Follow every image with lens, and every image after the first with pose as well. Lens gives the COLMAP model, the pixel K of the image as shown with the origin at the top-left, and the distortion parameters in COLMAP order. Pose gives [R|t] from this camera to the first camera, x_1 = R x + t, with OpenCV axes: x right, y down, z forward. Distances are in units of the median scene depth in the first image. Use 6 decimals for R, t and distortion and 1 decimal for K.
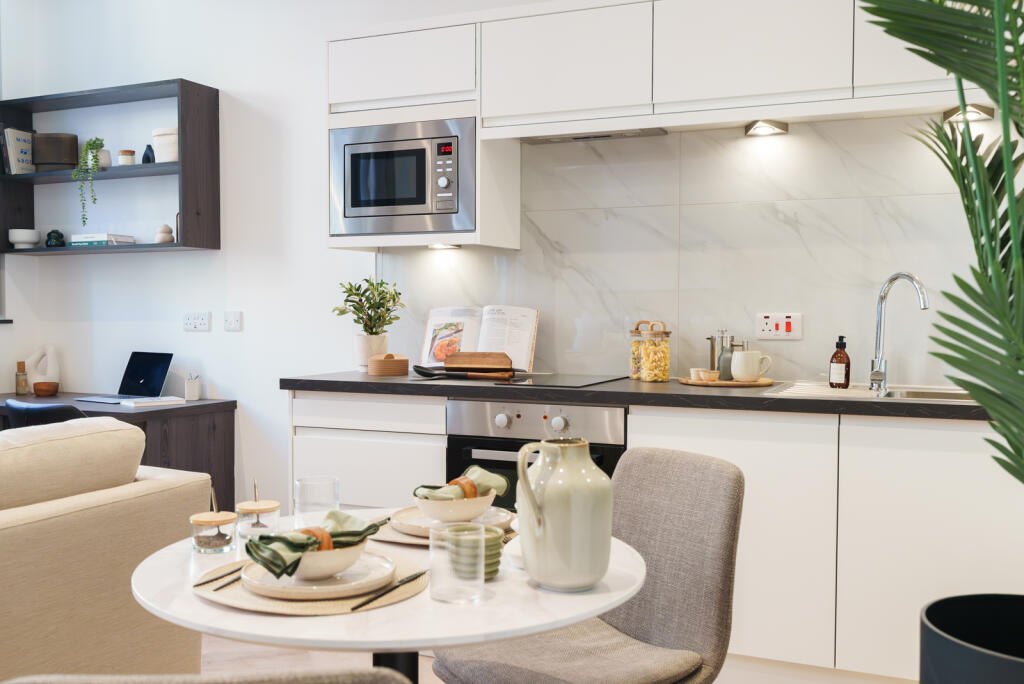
lens RADIAL K [[1000.8, 0, 512.0], [0, 1000.8, 342.0], [0, 0, 1]] dist [-0.000336, -0.005518]
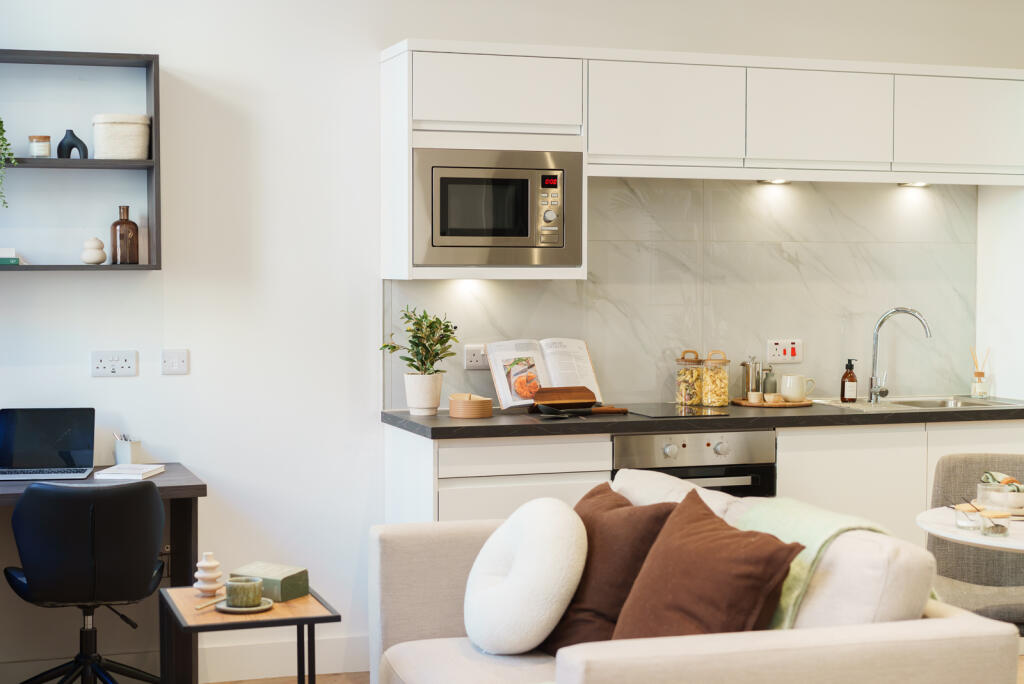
lens RADIAL K [[1571.6, 0, 512.0], [0, 1571.6, 342.0], [0, 0, 1]] dist [0.008391, 0.029638]
pose [[0.729774, -0.031972, 0.682941, -1.098360], [0.024500, 0.999487, 0.020611, -0.065819], [-0.683250, 0.001691, 0.730183, -0.091753]]
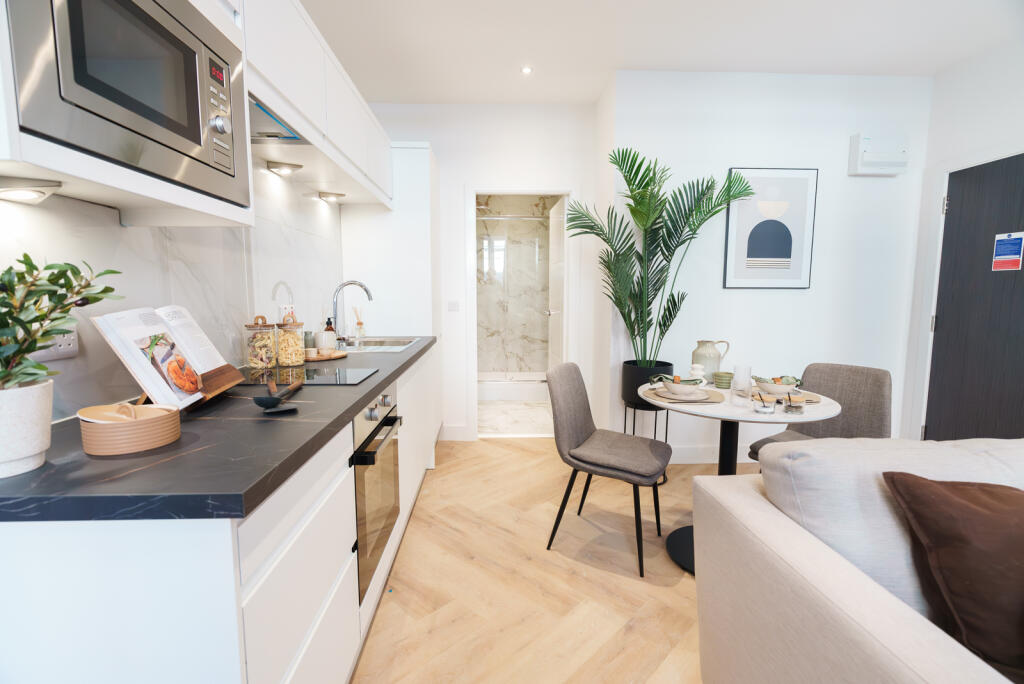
lens RADIAL K [[460.0, 0, 512.0], [0, 460.0, 342.0], [0, 0, 1]] dist [-0.000346, 0.000012]
pose [[-0.448160, -0.097071, 0.888667, -0.426369], [0.028196, 0.992058, 0.122584, -0.044624], [-0.893509, 0.079994, -0.441864, 0.932607]]
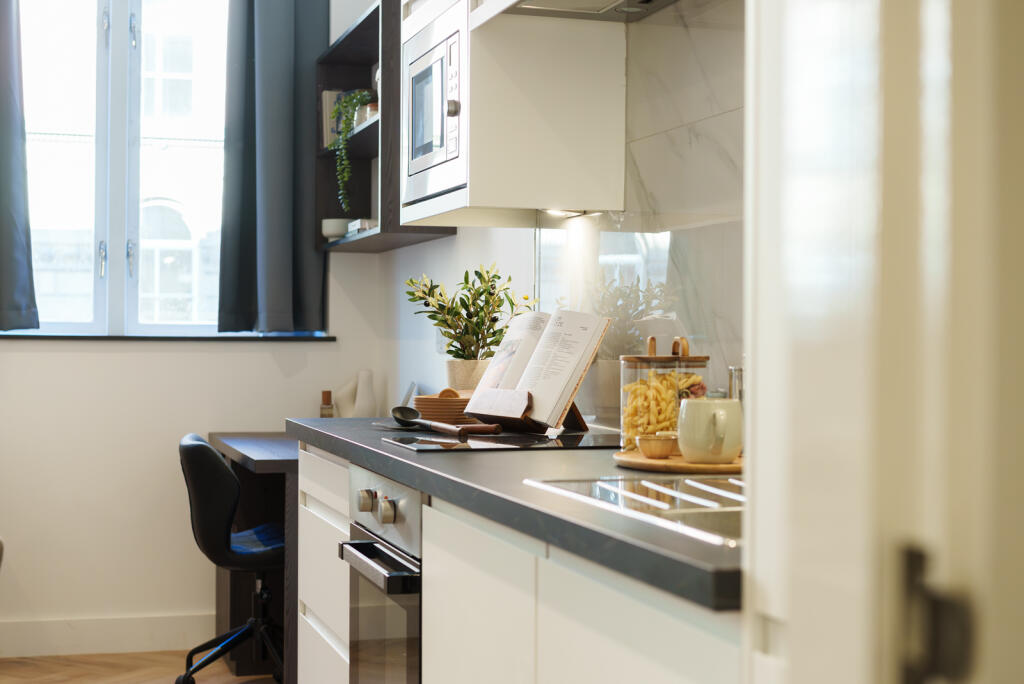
lens RADIAL K [[1571.6, 0, 512.0], [0, 1571.6, 342.0], [0, 0, 1]] dist [0.008391, 0.029638]
pose [[0.656432, 0.005943, -0.754361, 0.652412], [-0.028307, 0.999459, -0.016758, -0.002477], [0.753854, 0.032355, 0.656245, 0.386320]]
